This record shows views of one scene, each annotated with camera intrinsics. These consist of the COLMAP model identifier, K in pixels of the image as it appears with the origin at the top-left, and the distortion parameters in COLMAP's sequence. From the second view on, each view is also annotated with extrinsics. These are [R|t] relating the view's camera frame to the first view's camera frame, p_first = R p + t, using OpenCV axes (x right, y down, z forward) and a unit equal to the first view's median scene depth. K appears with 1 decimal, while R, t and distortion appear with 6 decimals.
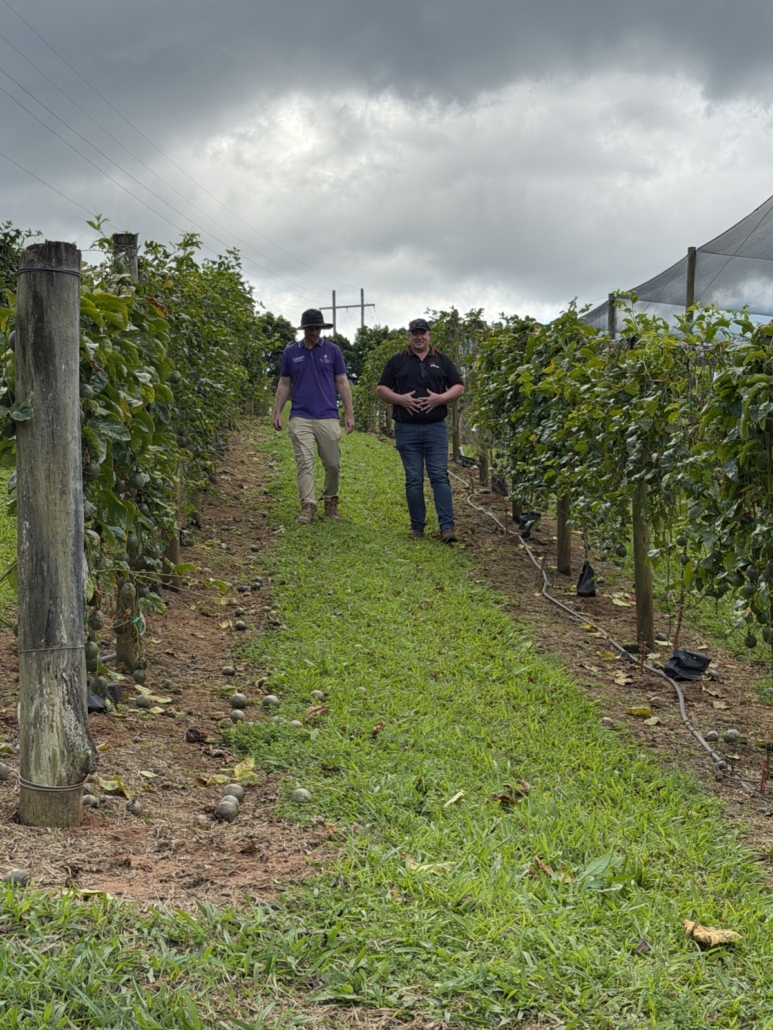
lens RADIAL K [[1830.2, 0, 386.1], [0, 1830.2, 514.6], [0, 0, 1]] dist [-0.002808, 0.000000]
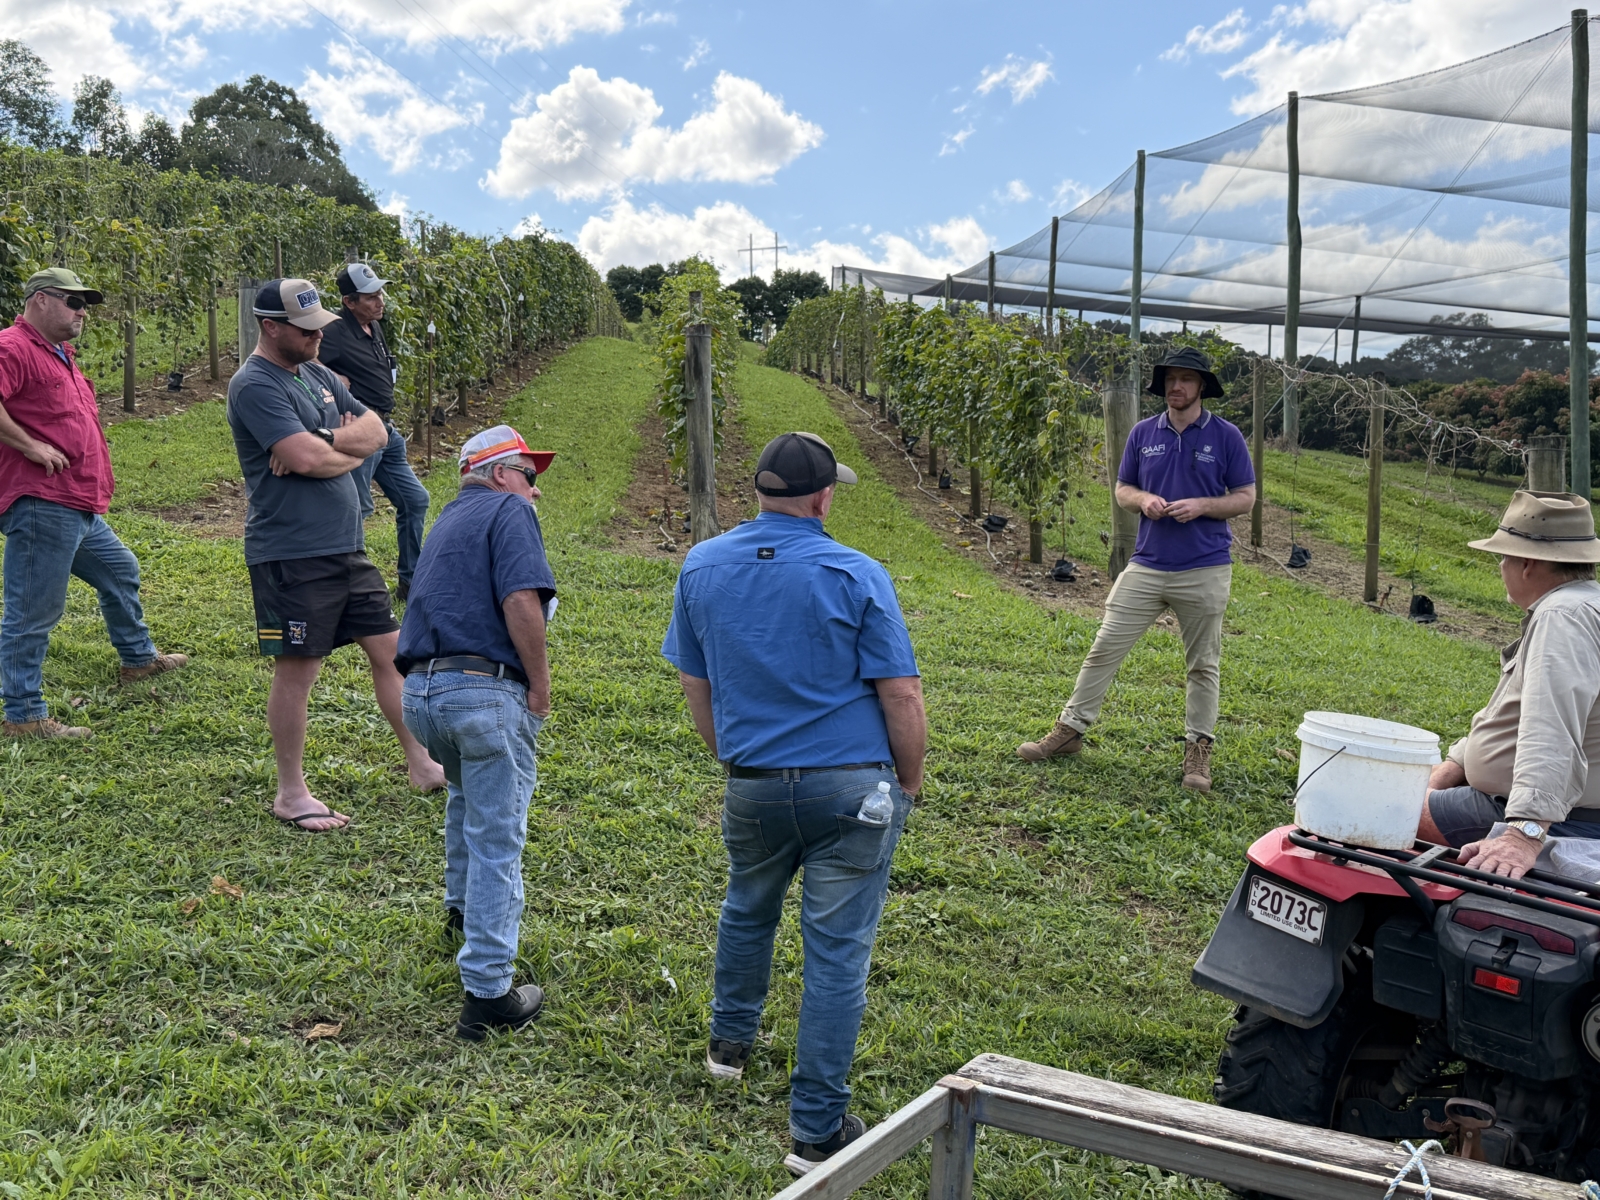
lens RADIAL K [[1741.3, 0, 797.3], [0, 1741.3, 603.6], [0, 0, 1]] dist [-0.031517, 0.000000]
pose [[0.999995, 0.000434, 0.003235, -0.025328], [-0.000741, 0.995416, 0.095636, -0.001315], [-0.003179, -0.095638, 0.995411, -0.529014]]
